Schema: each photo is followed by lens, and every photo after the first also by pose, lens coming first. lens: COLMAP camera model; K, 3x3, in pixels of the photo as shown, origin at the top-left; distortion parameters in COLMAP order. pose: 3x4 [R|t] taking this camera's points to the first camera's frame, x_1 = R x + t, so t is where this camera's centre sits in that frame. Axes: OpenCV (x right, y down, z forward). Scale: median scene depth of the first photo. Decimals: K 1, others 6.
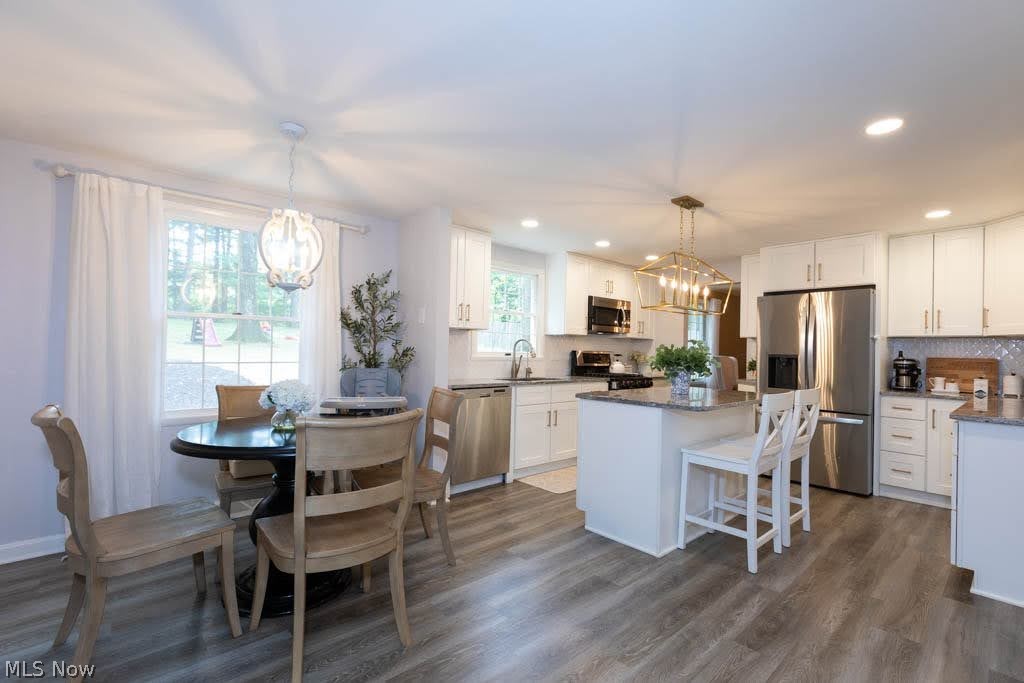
lens RADIAL K [[454.2, 0, 512.9], [0, 454.2, 345.6], [0, 0, 1]] dist [0.000226, 0.000077]
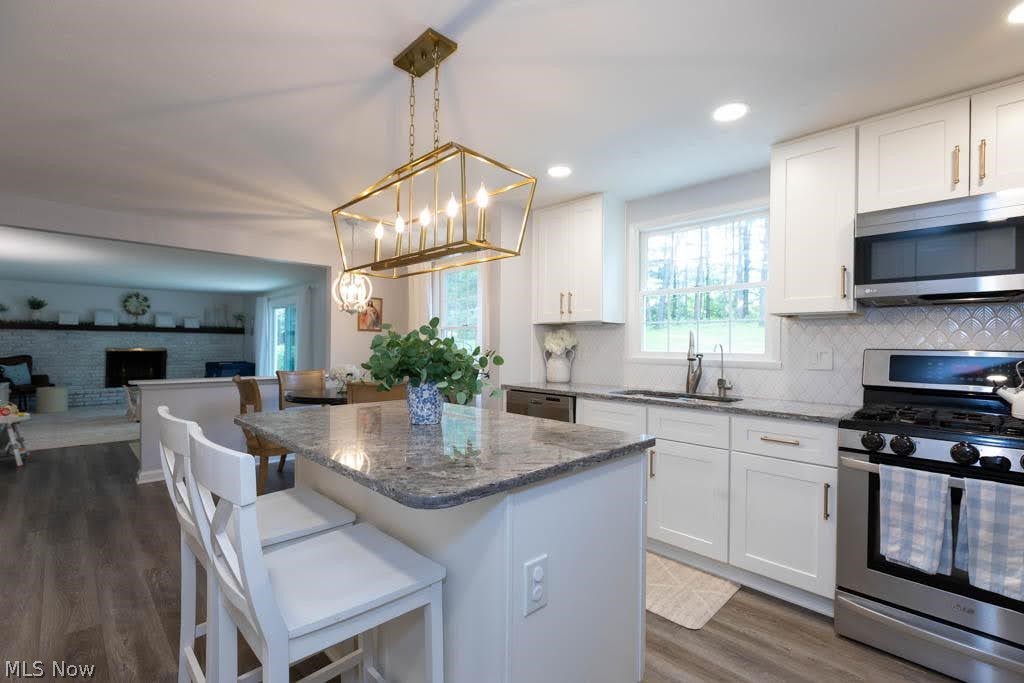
lens RADIAL K [[454.2, 0, 512.9], [0, 454.2, 345.6], [0, 0, 1]] dist [0.000226, 0.000077]
pose [[0.048268, -0.017506, -0.998681, 0.893518], [0.002311, 0.999846, -0.017415, 0.026245], [0.998832, -0.001468, 0.048302, 1.074826]]
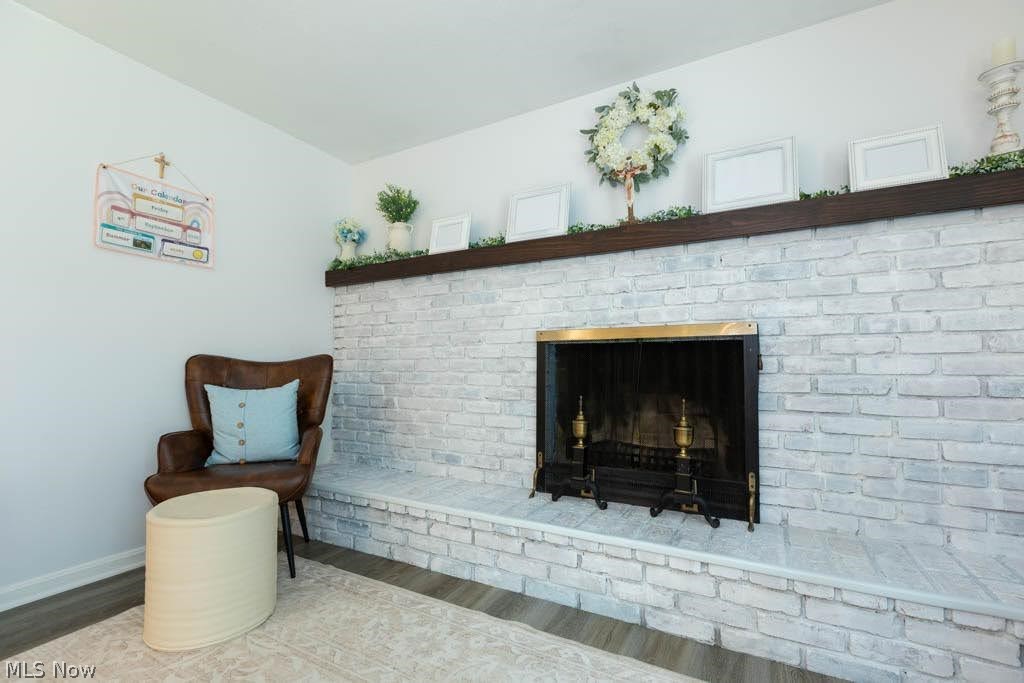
lens RADIAL K [[458.4, 0, 512.0], [0, 458.4, 341.5], [0, 0, 1]] dist [0.000504, 0.000006]
pose [[-0.945196, -0.037436, -0.324349, -1.720948], [-0.015059, 0.997346, -0.071228, 0.054582], [0.326155, -0.062440, -0.943252, -0.617118]]
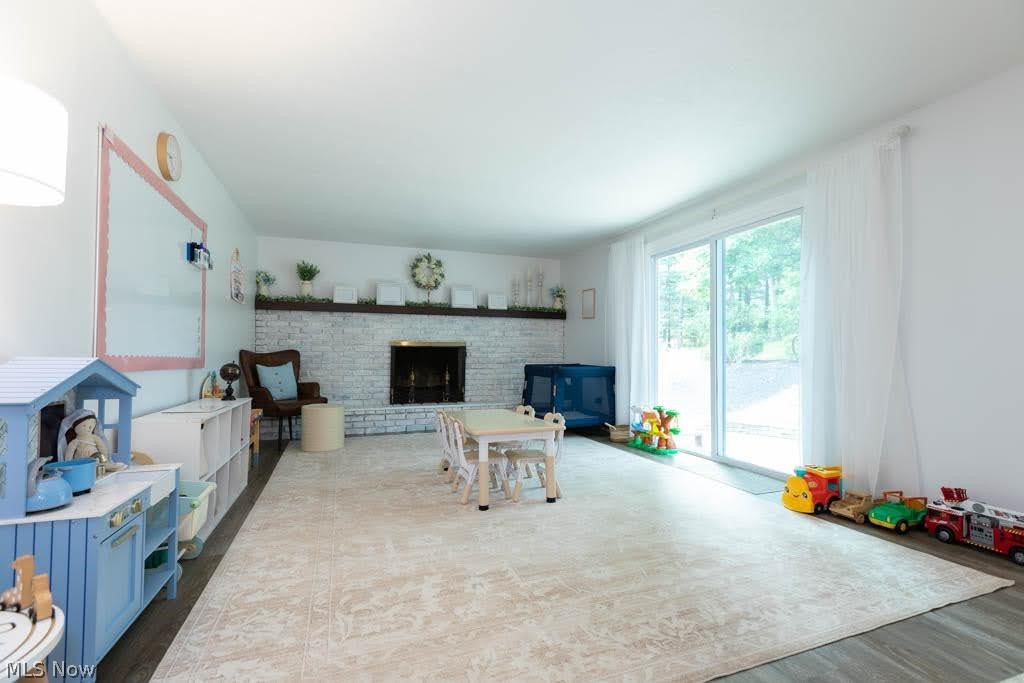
lens RADIAL K [[454.2, 0, 512.9], [0, 454.2, 345.6], [0, 0, 1]] dist [0.000226, 0.000077]
pose [[-0.363402, -0.040253, -0.930762, -0.538760], [0.001917, 0.999032, -0.043954, 0.081593], [0.931630, -0.017758, -0.362973, -0.196988]]
